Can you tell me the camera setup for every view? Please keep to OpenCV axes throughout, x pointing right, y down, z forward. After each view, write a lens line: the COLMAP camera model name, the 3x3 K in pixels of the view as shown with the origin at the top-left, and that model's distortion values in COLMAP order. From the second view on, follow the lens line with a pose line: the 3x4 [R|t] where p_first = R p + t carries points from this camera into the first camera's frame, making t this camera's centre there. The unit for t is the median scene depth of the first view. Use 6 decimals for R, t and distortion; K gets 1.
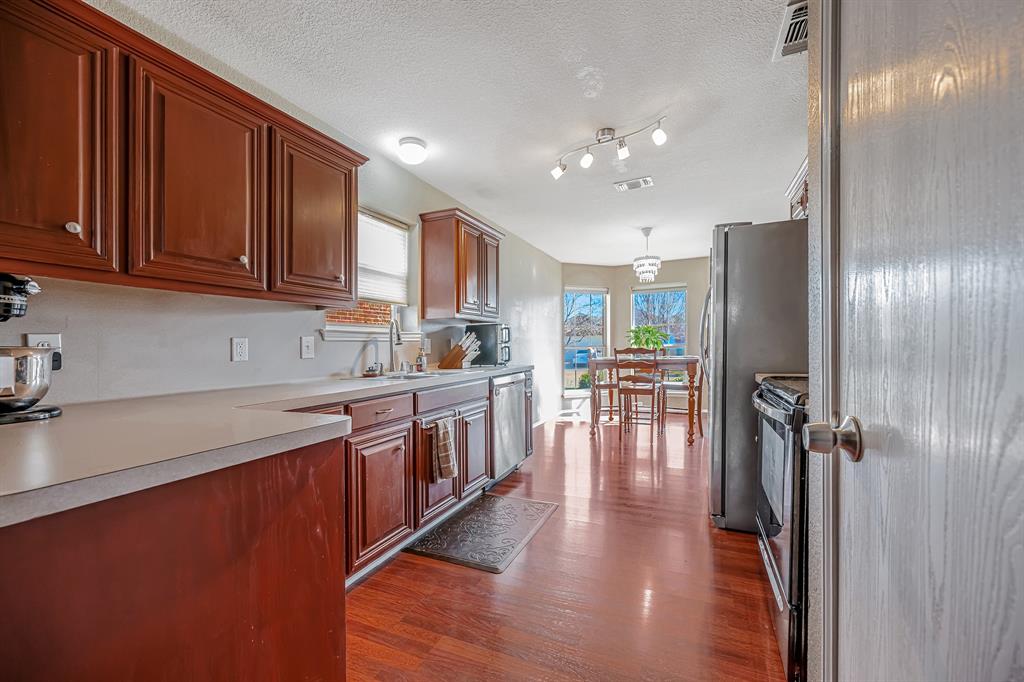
lens RADIAL K [[415.7, 0, 511.9], [0, 415.7, 336.7], [0, 0, 1]] dist [0.014278, 0.000037]
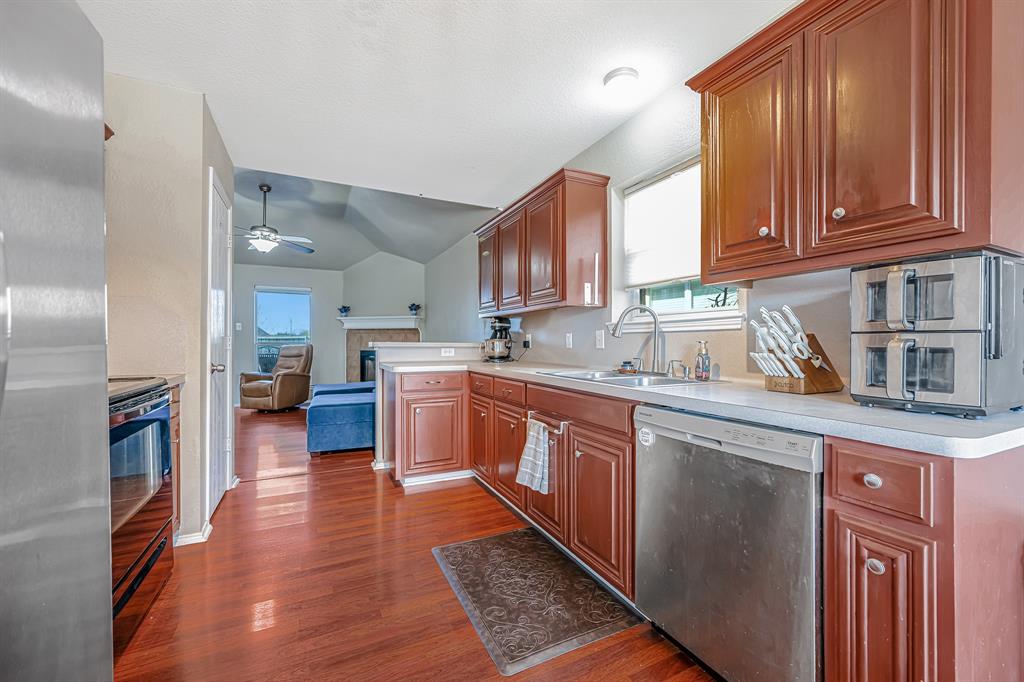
lens RADIAL K [[411.6, 0, 514.6], [0, 411.6, 341.4], [0, 0, 1]] dist [-0.000098, -0.000230]
pose [[-0.636593, 0.019863, -0.770944, 0.417574], [0.030564, 0.999533, 0.000515, 0.017552], [0.770594, -0.023235, -0.636903, 1.172898]]
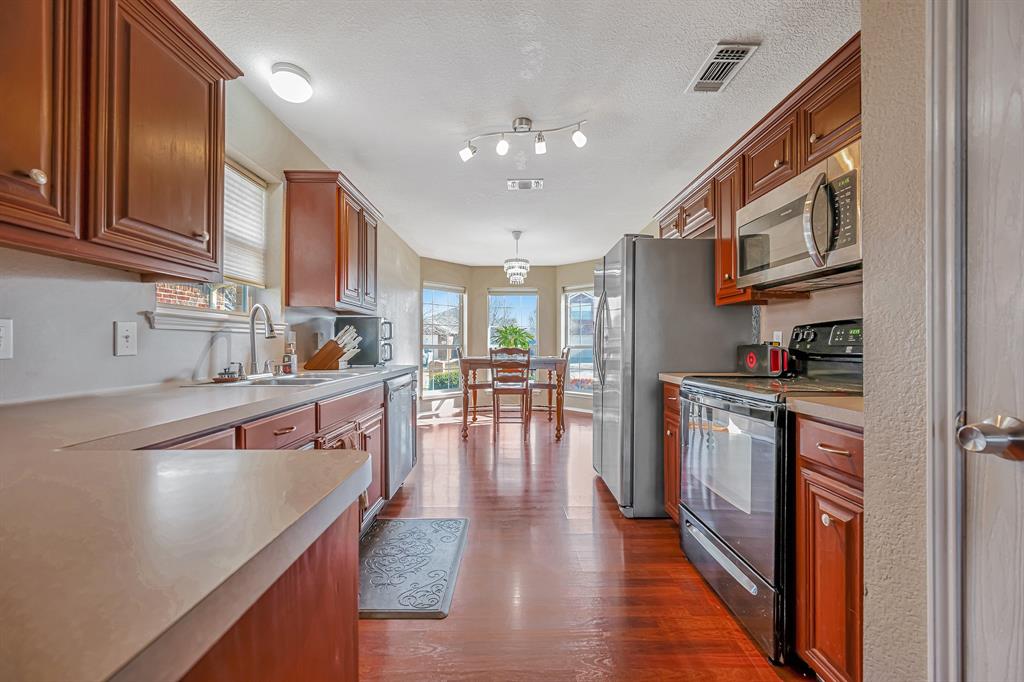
lens RADIAL K [[411.6, 0, 514.6], [0, 411.6, 341.4], [0, 0, 1]] dist [-0.000098, -0.000230]
pose [[0.907881, 0.024118, 0.418533, -0.159683], [-0.029187, 0.999558, 0.005711, 0.006993], [-0.418210, -0.017401, 0.908184, 0.130117]]
